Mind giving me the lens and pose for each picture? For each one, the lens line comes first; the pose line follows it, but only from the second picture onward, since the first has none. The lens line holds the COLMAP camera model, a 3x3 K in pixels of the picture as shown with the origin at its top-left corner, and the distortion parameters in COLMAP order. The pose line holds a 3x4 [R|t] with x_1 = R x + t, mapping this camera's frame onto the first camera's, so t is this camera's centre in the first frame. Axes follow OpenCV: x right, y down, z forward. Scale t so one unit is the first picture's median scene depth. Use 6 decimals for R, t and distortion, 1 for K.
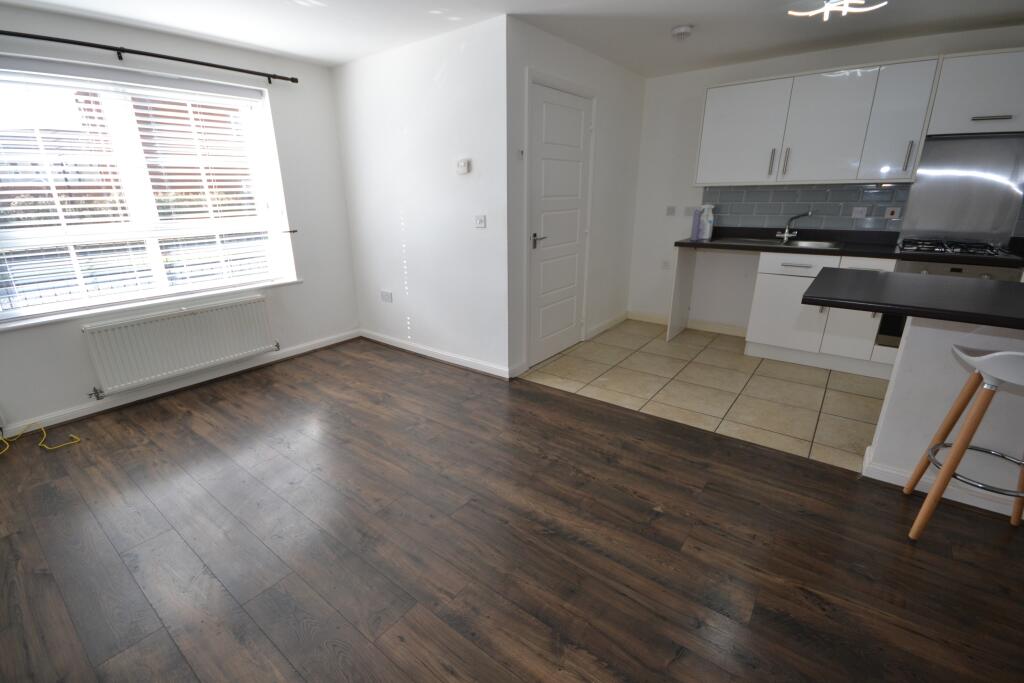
lens RADIAL K [[459.8, 0, 475.5], [0, 459.8, 342.7], [0, 0, 1]] dist [-0.002137, -0.001477]
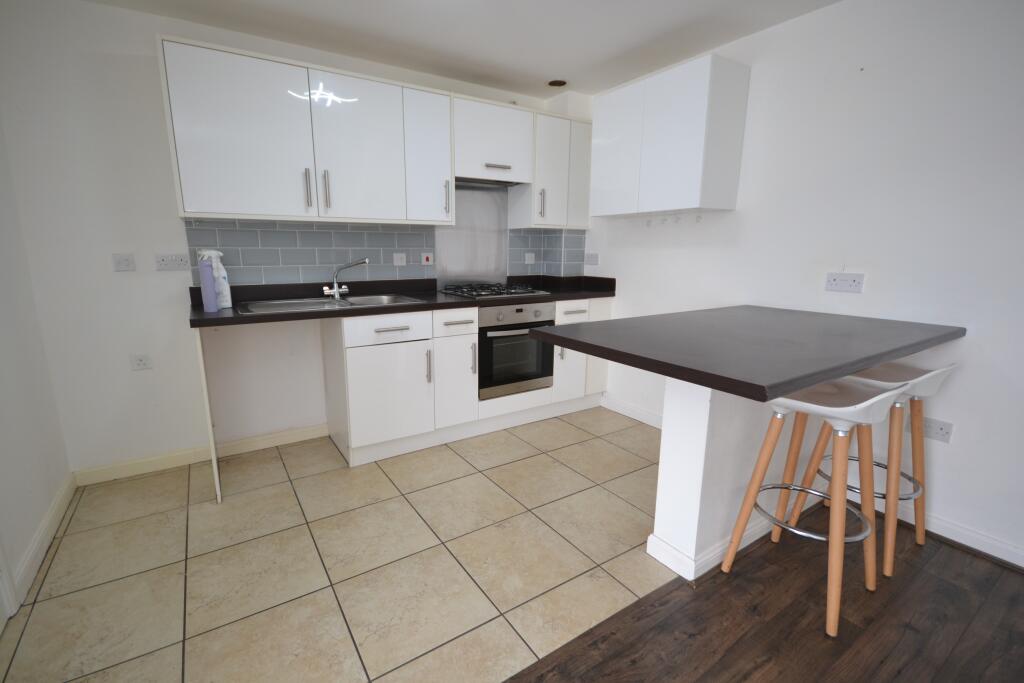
lens RADIAL K [[459.8, 0, 505.6], [0, 459.8, 339.6], [0, 0, 1]] dist [-0.002137, -0.001477]
pose [[0.290554, -0.170967, 0.941461, 0.067601], [0.288553, 0.953759, 0.084147, -0.183188], [-0.912313, 0.247212, 0.326452, 0.678978]]
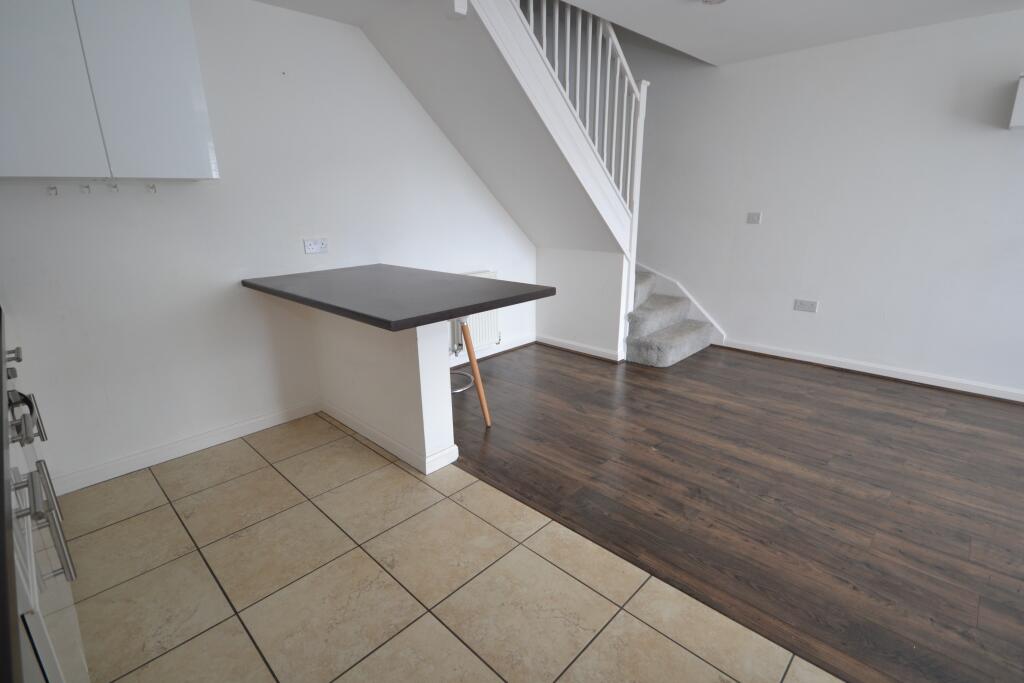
lens RADIAL K [[495.7, 0, 483.5], [0, 495.7, 341.3], [0, 0, 1]] dist [0.002233, -0.001741]
pose [[-0.994987, 0.007733, 0.099701, 0.481885], [0.062016, 0.829851, 0.554528, -0.428681], [-0.078449, 0.557931, -0.826171, 1.321037]]
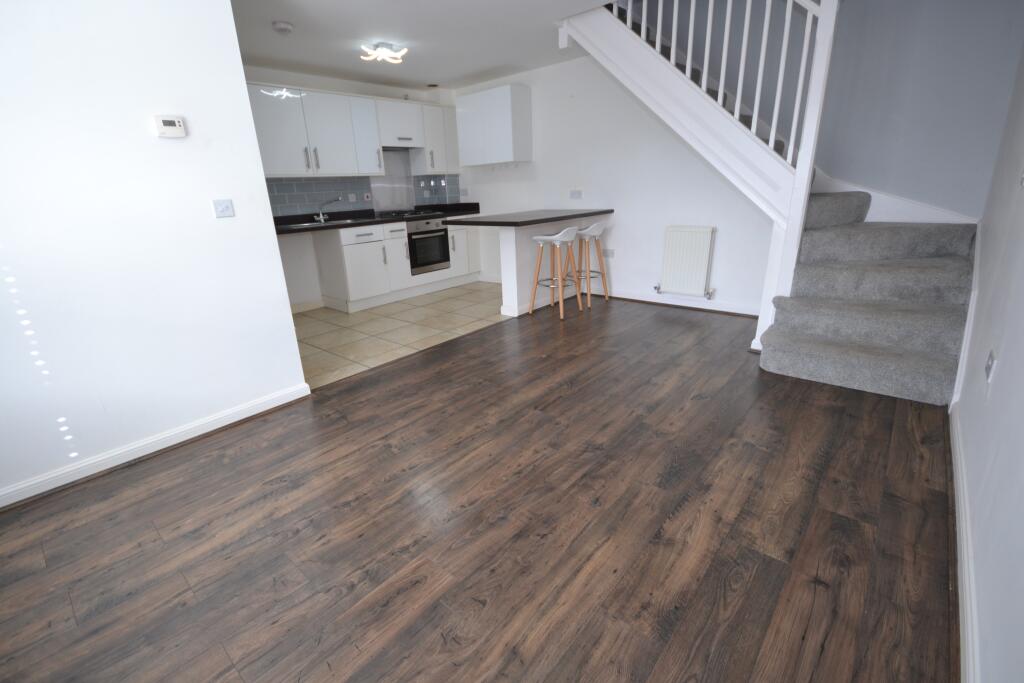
lens RADIAL K [[459.8, 0, 503.4], [0, 459.8, 348.0], [0, 0, 1]] dist [-0.002137, -0.001477]
pose [[0.027457, -0.316897, 0.948062, -0.789023], [0.352692, 0.890497, 0.287441, -0.130210], [-0.935336, 0.326482, 0.136217, 0.604063]]
